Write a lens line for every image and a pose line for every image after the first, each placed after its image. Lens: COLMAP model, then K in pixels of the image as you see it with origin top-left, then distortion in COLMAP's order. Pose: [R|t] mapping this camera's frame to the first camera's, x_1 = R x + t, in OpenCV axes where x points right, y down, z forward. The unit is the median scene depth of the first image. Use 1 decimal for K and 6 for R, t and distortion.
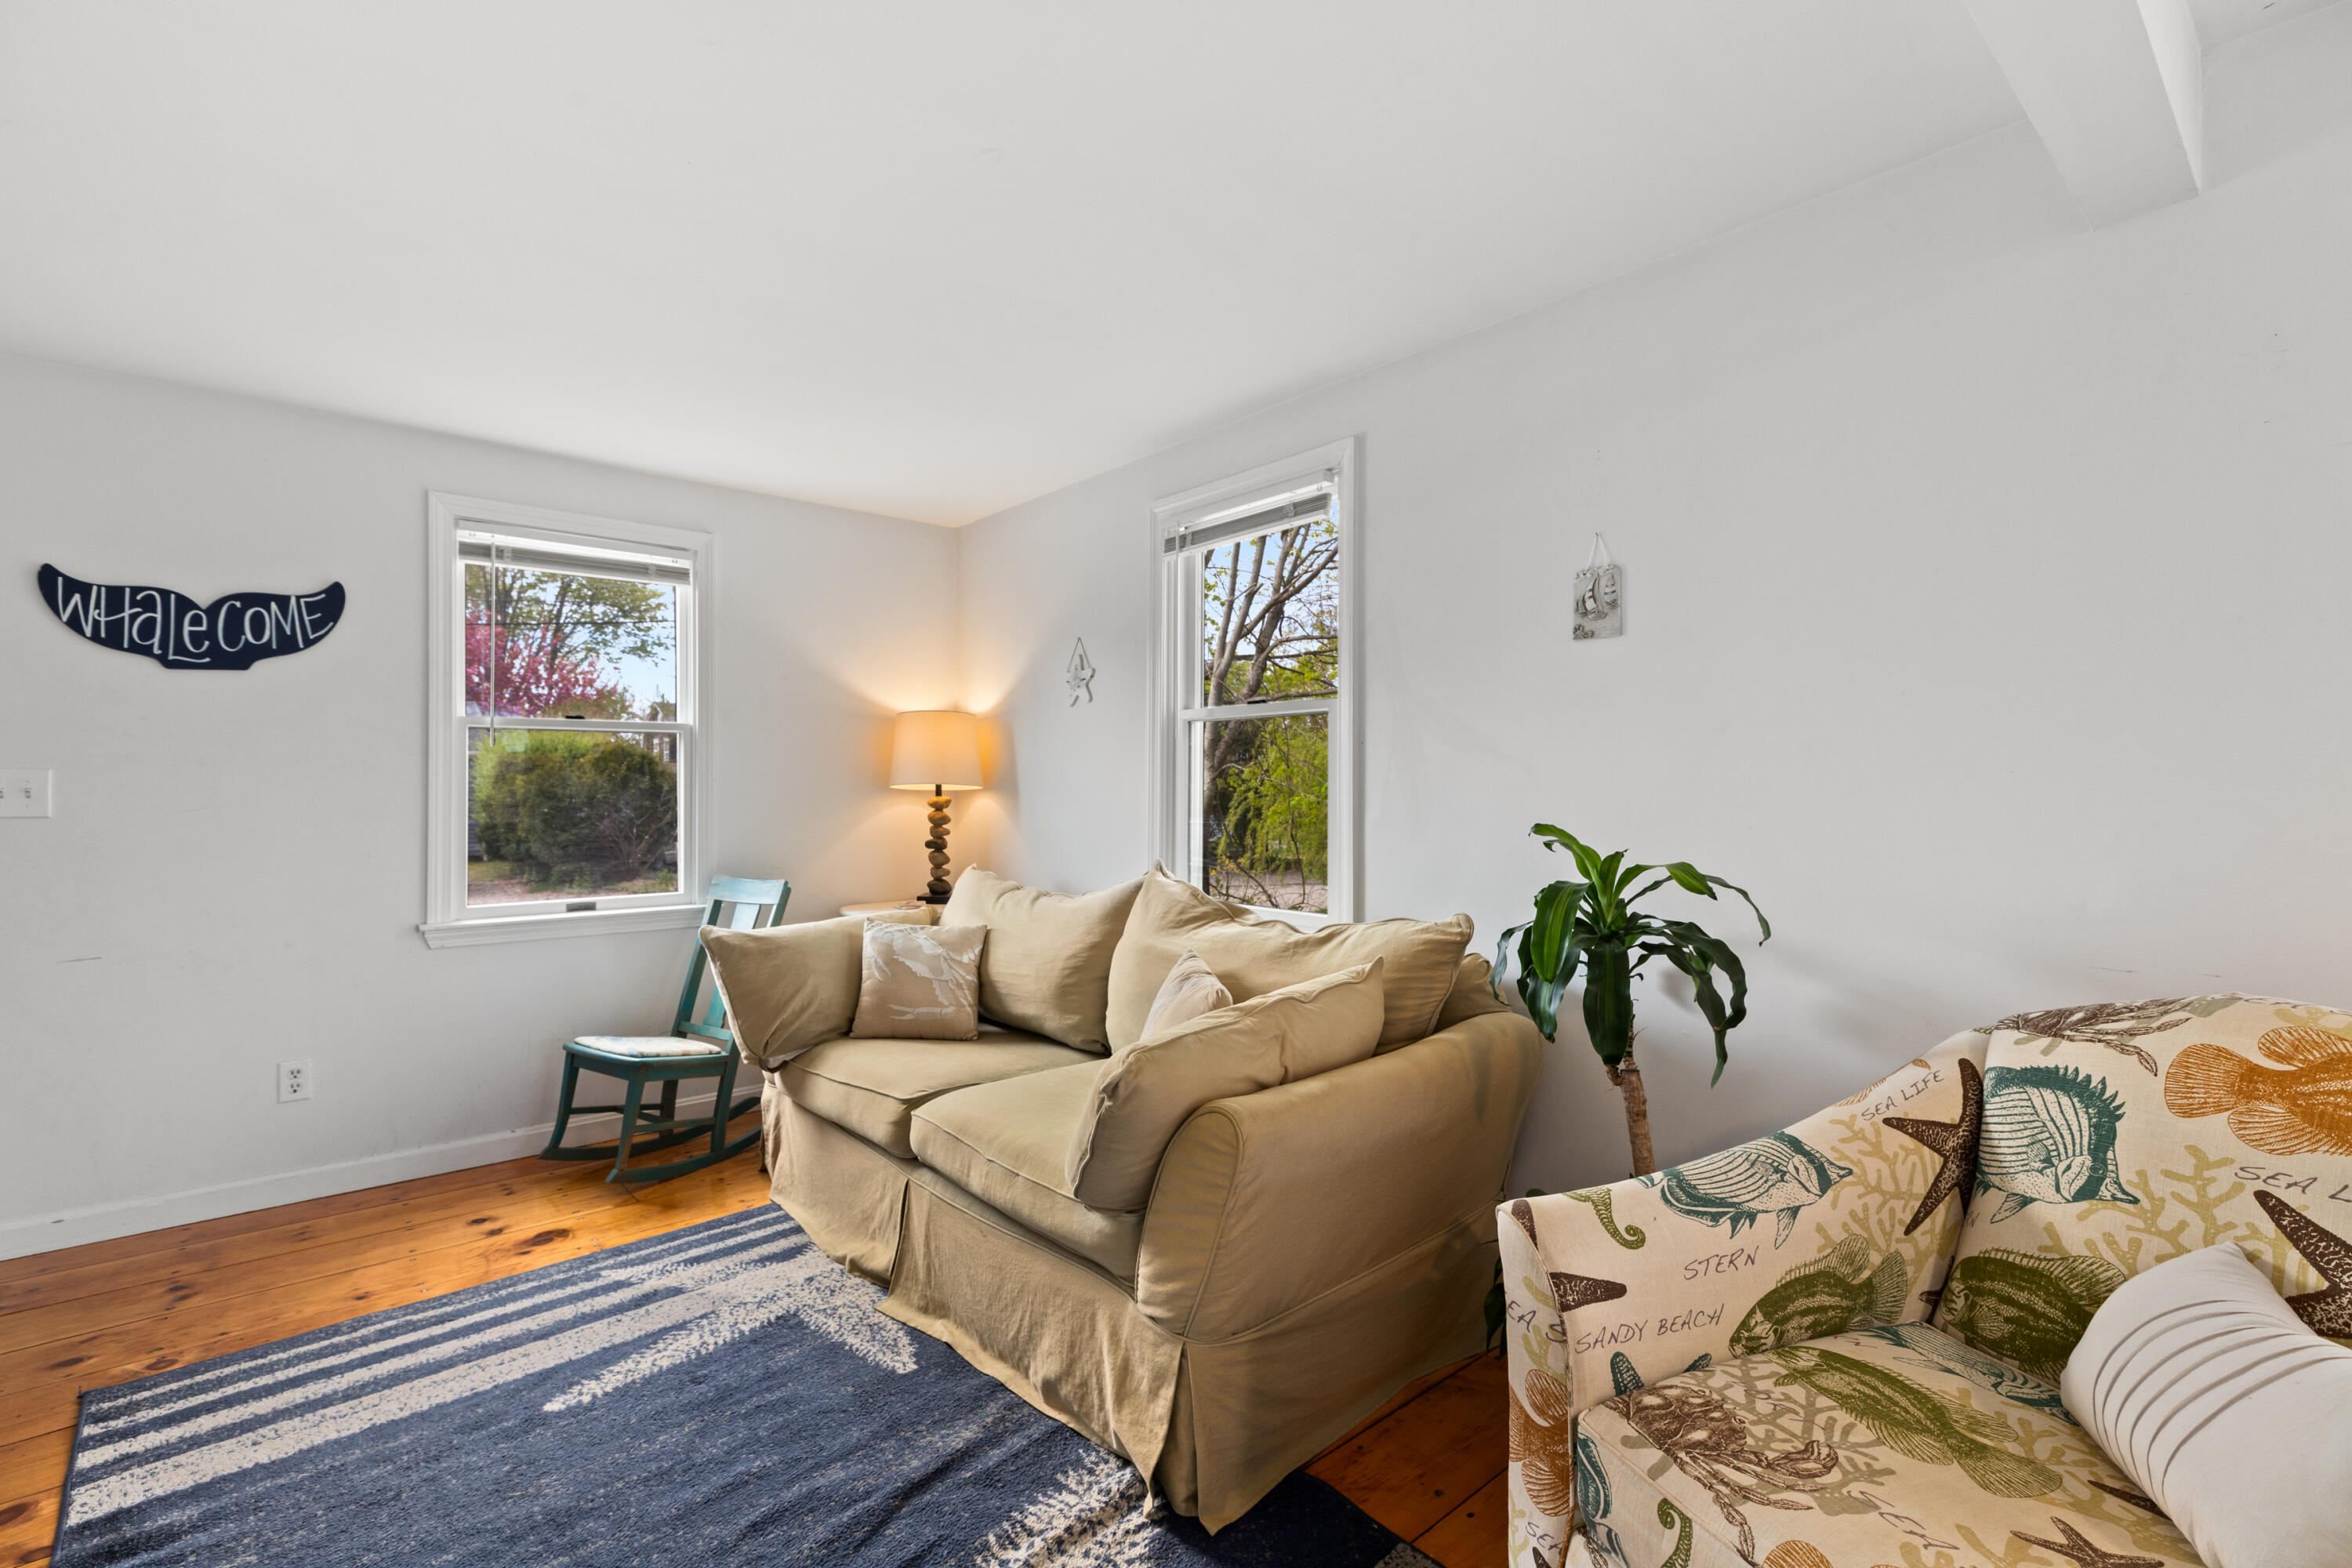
lens RADIAL K [[1053.0, 0, 1165.9], [0, 1053.0, 775.7], [0, 0, 1]] dist [0.002294, 0.000164]
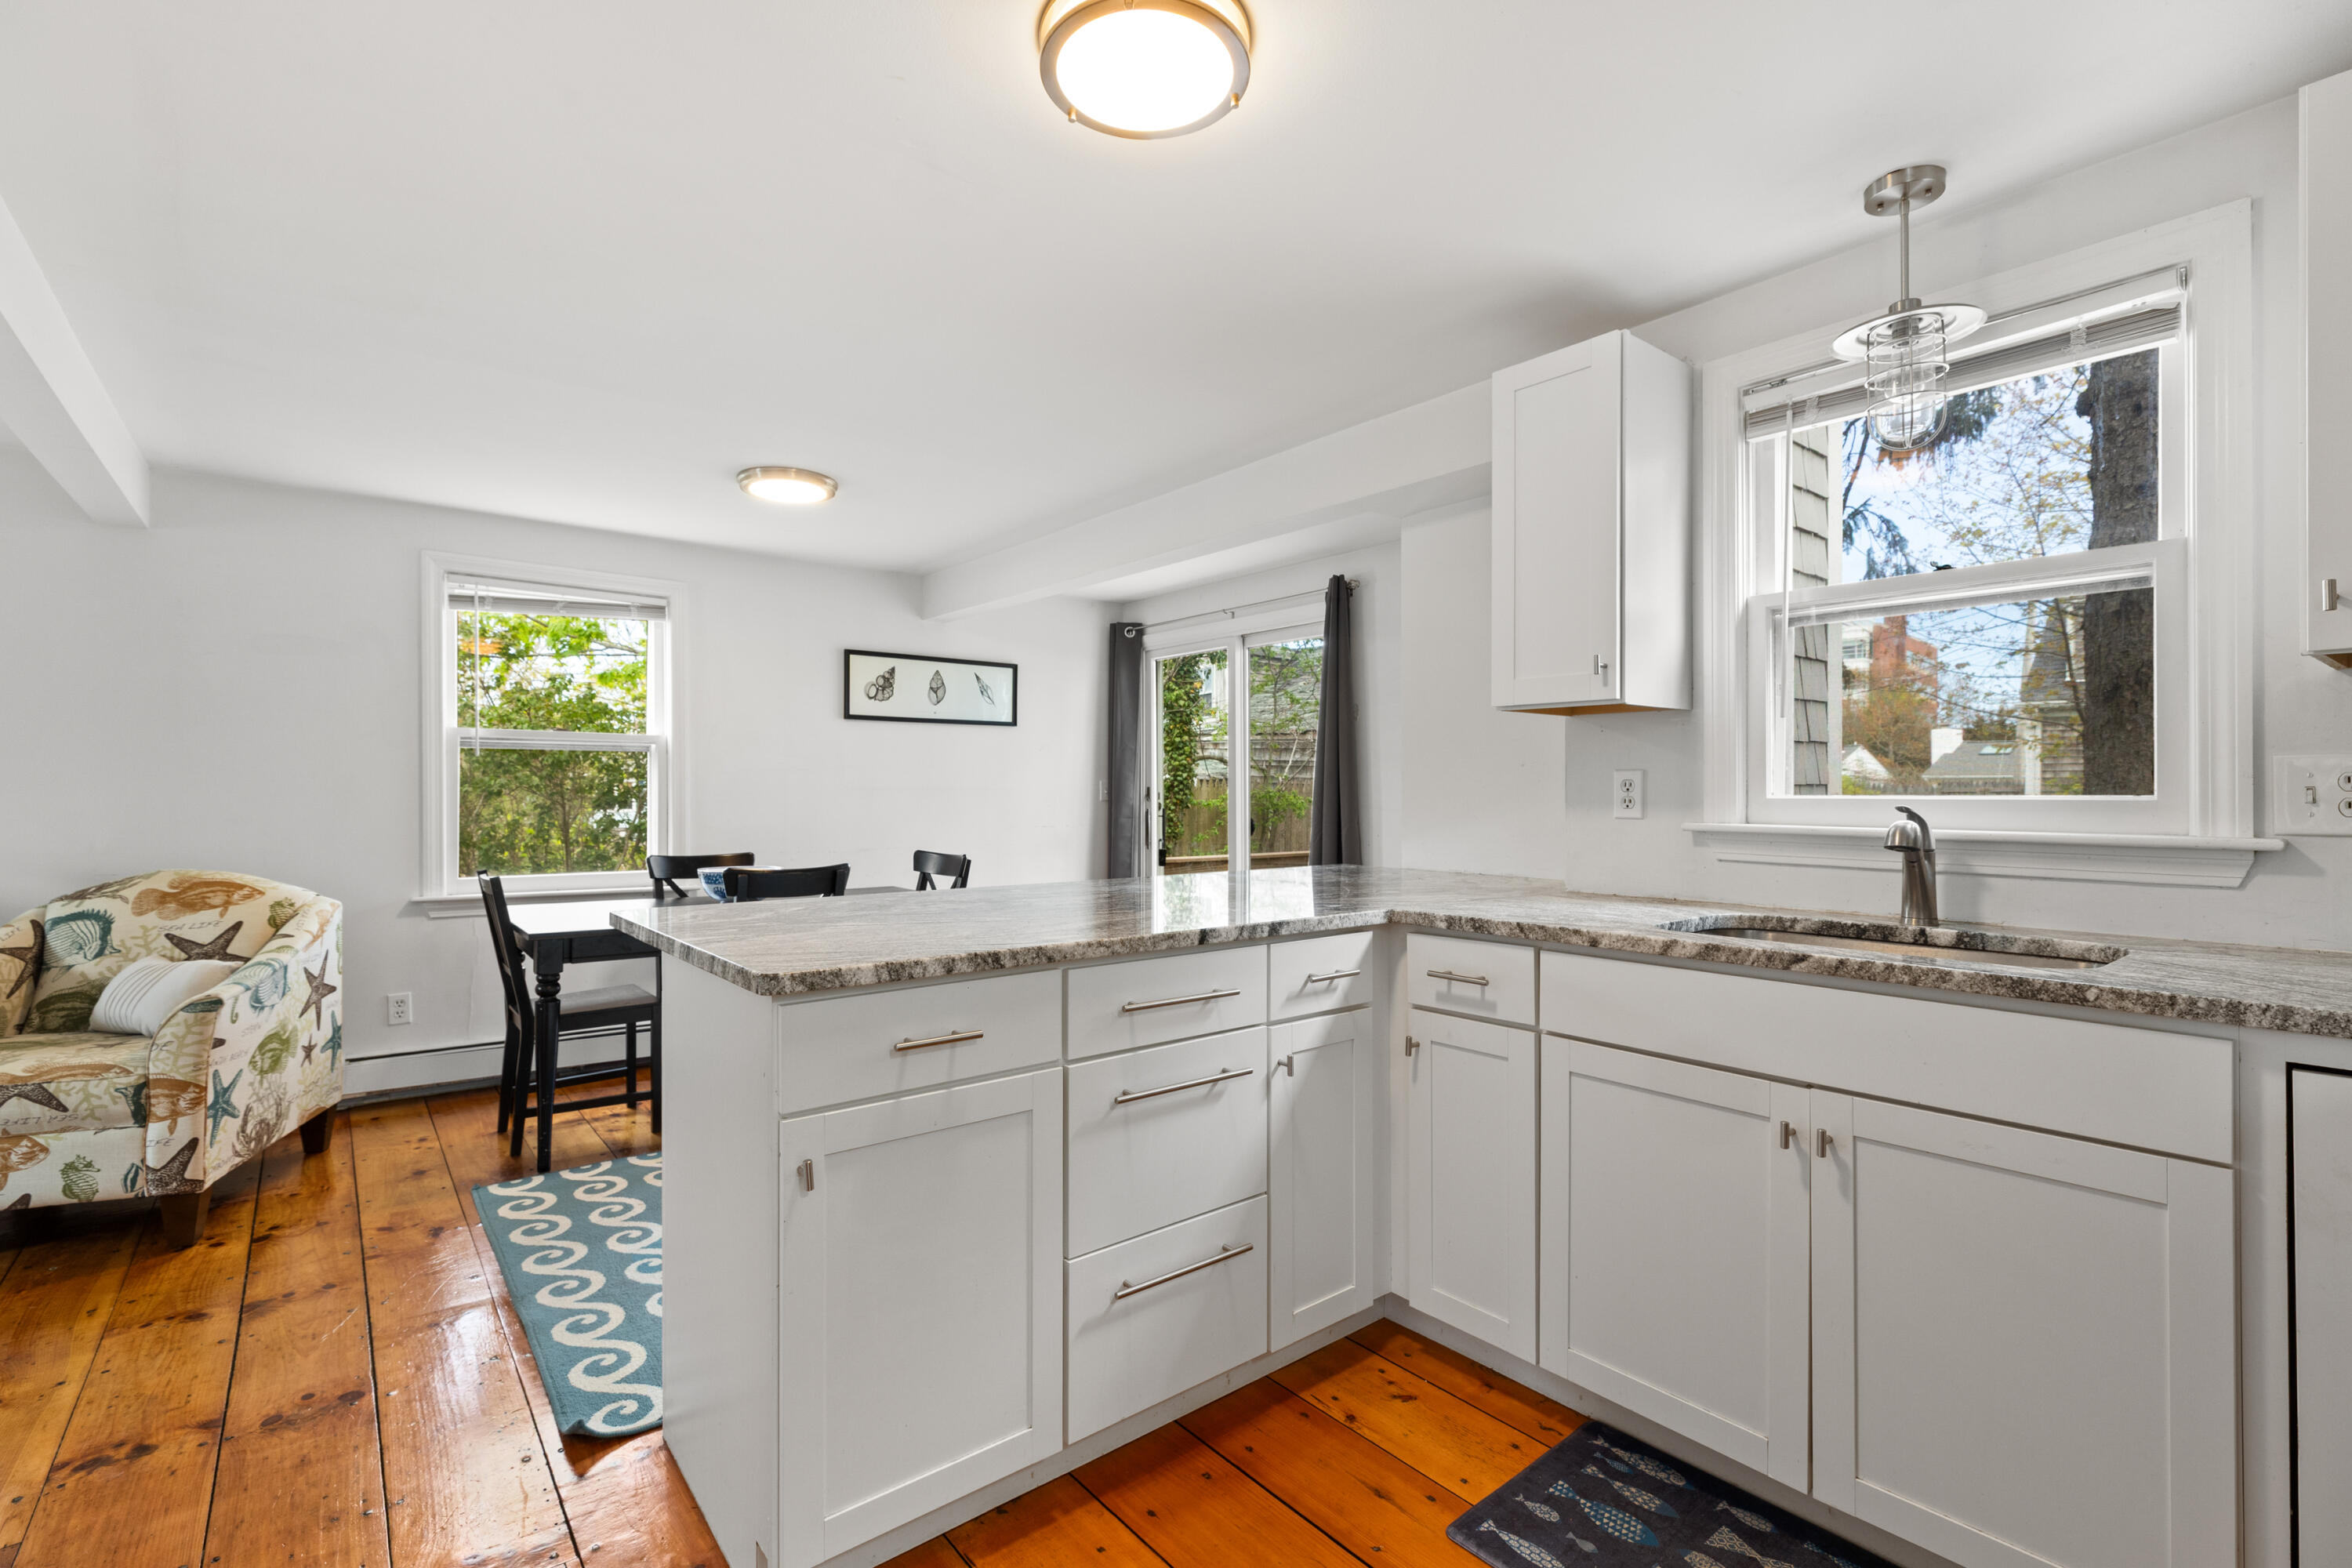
lens RADIAL K [[1053.0, 0, 1180.9], [0, 1053.0, 791.0], [0, 0, 1]] dist [0.002294, 0.000164]
pose [[0.019139, -0.001868, 0.999815, -0.668693], [-0.012796, 0.999916, 0.002114, -0.010430], [-0.999735, -0.012834, 0.019113, -0.679566]]
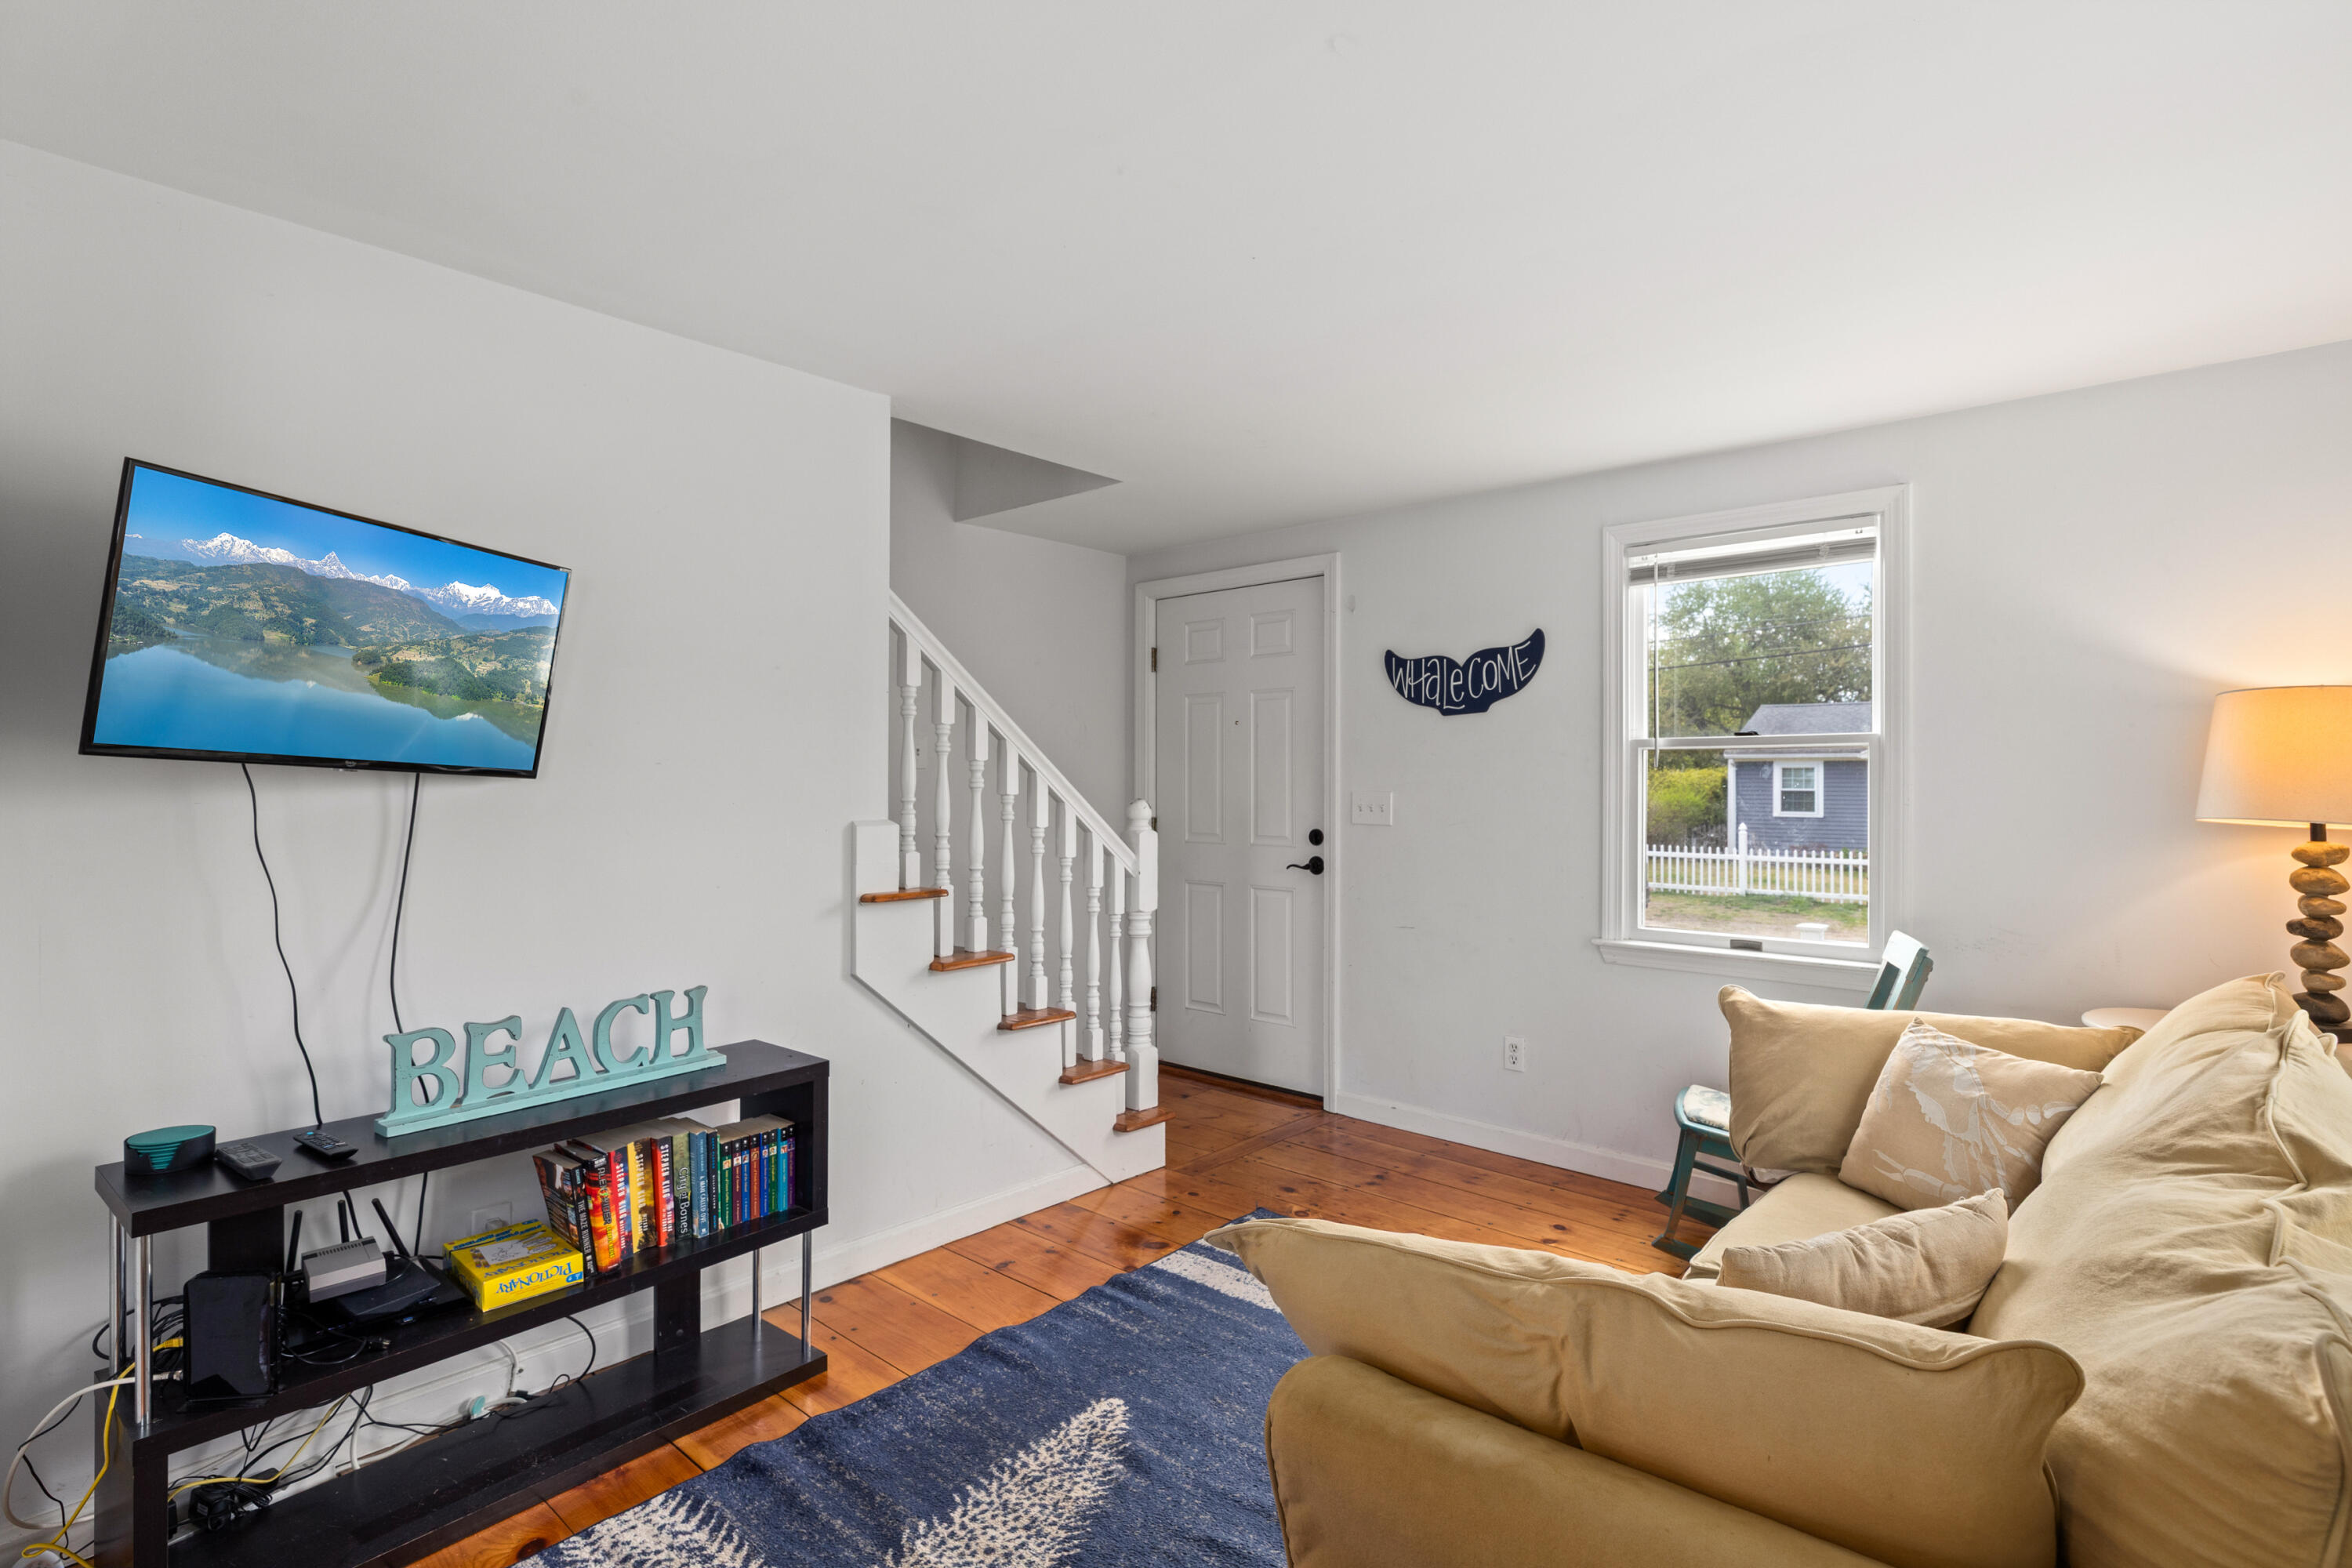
lens RADIAL K [[1136.5, 0, 1174.6], [0, 1136.5, 784.0], [0, 0, 1]] dist [-0.006379, -0.000640]
pose [[0.130053, 0.002824, -0.991503, 0.403610], [0.006201, 0.999974, 0.003662, -0.022912], [0.991488, -0.006625, 0.130032, 0.466784]]
